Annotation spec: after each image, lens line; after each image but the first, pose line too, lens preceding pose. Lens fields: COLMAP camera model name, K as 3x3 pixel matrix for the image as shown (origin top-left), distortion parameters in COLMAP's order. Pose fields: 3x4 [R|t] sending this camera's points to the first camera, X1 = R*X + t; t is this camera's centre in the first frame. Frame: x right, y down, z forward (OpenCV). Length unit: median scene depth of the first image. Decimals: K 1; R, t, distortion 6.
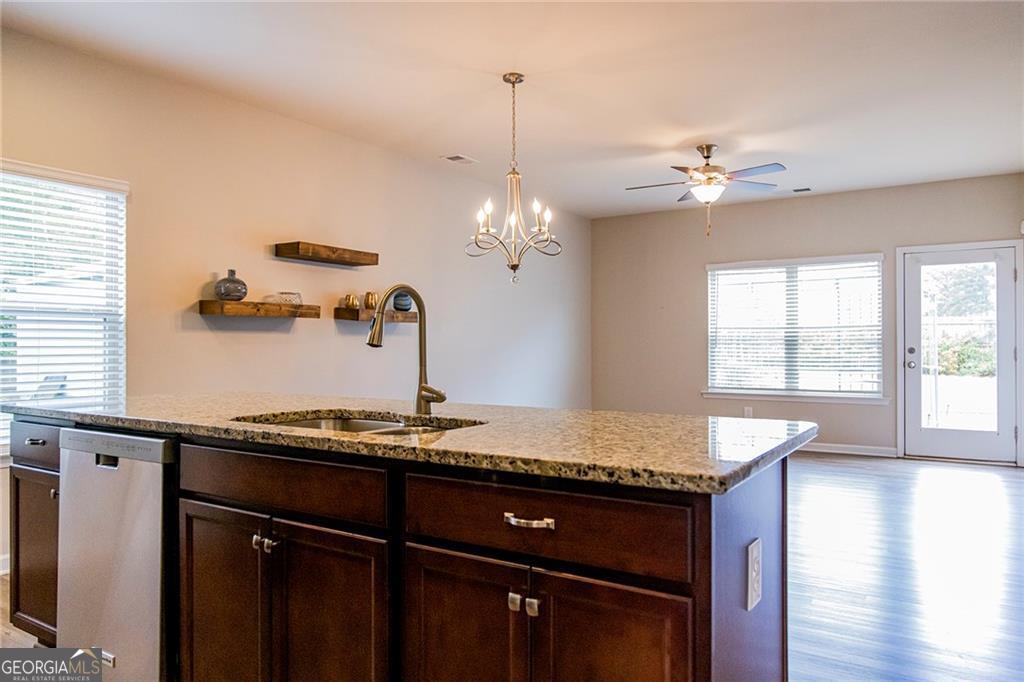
lens RADIAL K [[705.9, 0, 512.0], [0, 705.9, 341.0], [0, 0, 1]] dist [-0.006388, 0.003627]
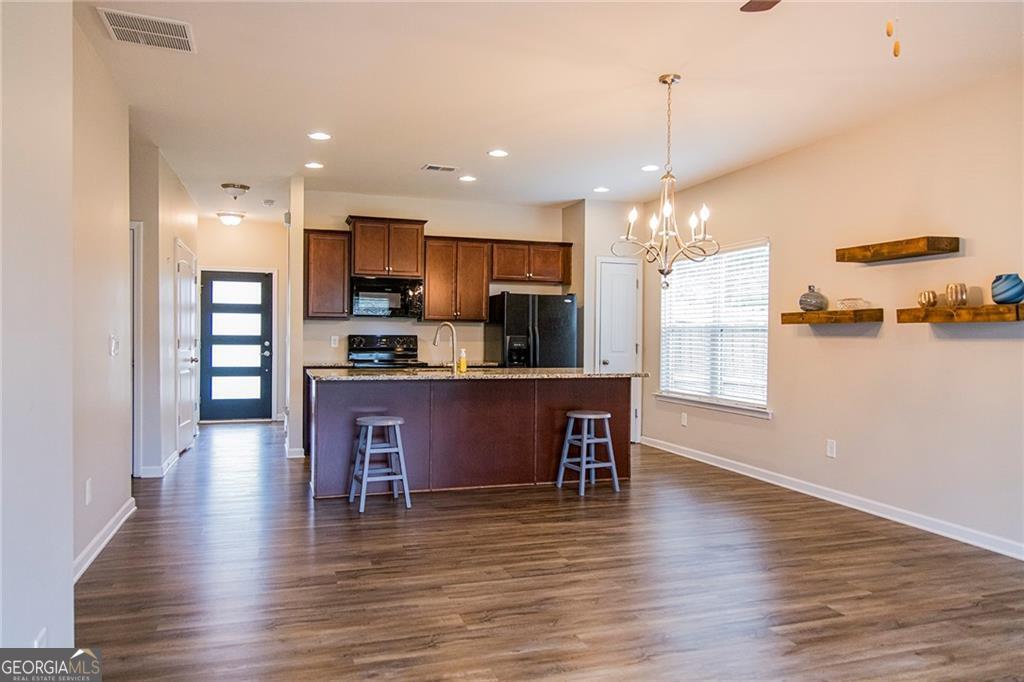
lens RADIAL K [[705.9, 0, 512.0], [0, 705.9, 341.0], [0, 0, 1]] dist [-0.006388, 0.003627]
pose [[-0.619235, 0.003858, -0.785197, 0.819350], [-0.004101, 0.999958, 0.008148, -0.013613], [0.785195, 0.008266, -0.619193, 1.288733]]
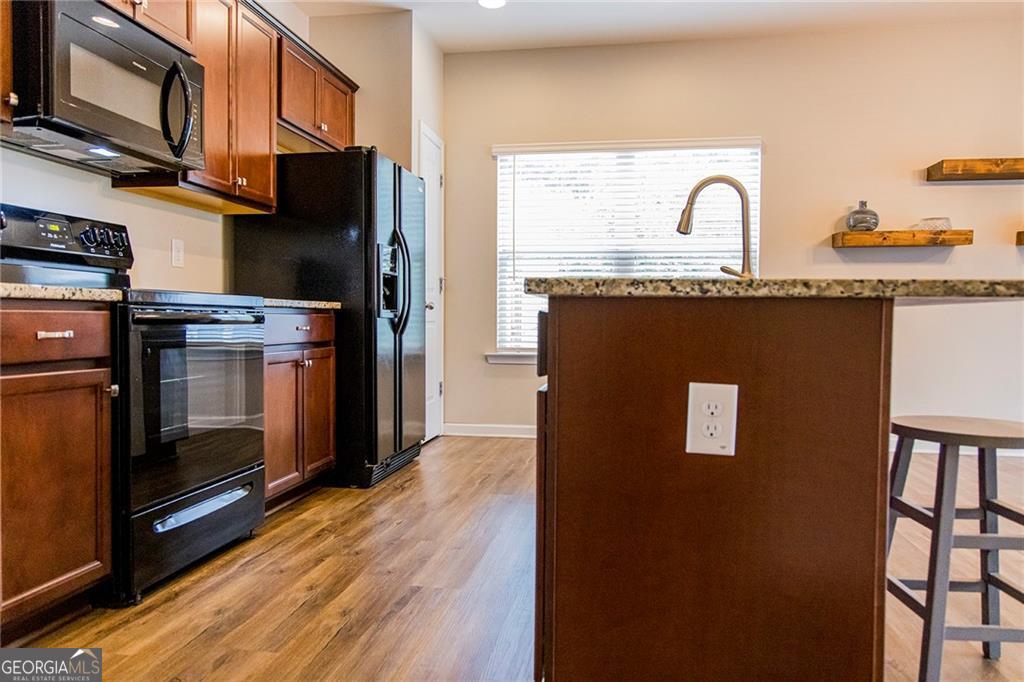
lens RADIAL K [[719.9, 0, 512.0], [0, 719.9, 341.0], [0, 0, 1]] dist [-0.004880, 0.004944]
pose [[0.403804, 0.035448, -0.914159, 0.331135], [-0.005357, 0.999324, 0.036384, 0.061278], [0.914830, -0.009795, 0.403721, 0.121334]]
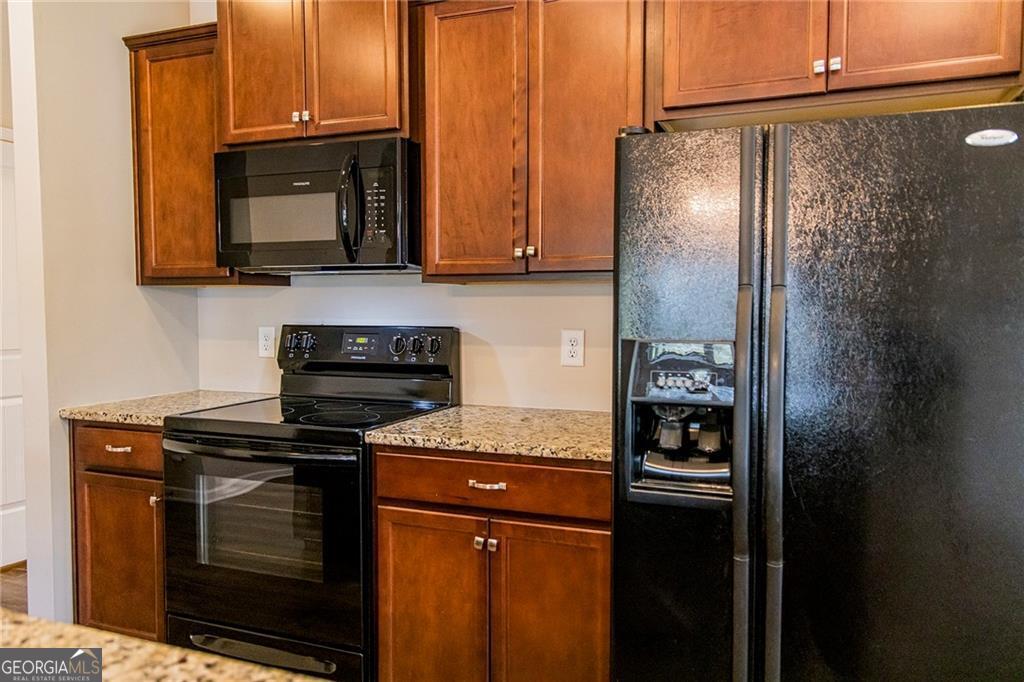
lens RADIAL K [[734.8, 0, 519.8], [0, 734.8, 338.3], [0, 0, 1]] dist [0.011760, 0.001761]
pose [[-0.977218, 0.014020, -0.211776, -0.293555], [0.005062, 0.999072, 0.042783, -0.027726], [0.212179, 0.040736, -0.976381, 0.631038]]
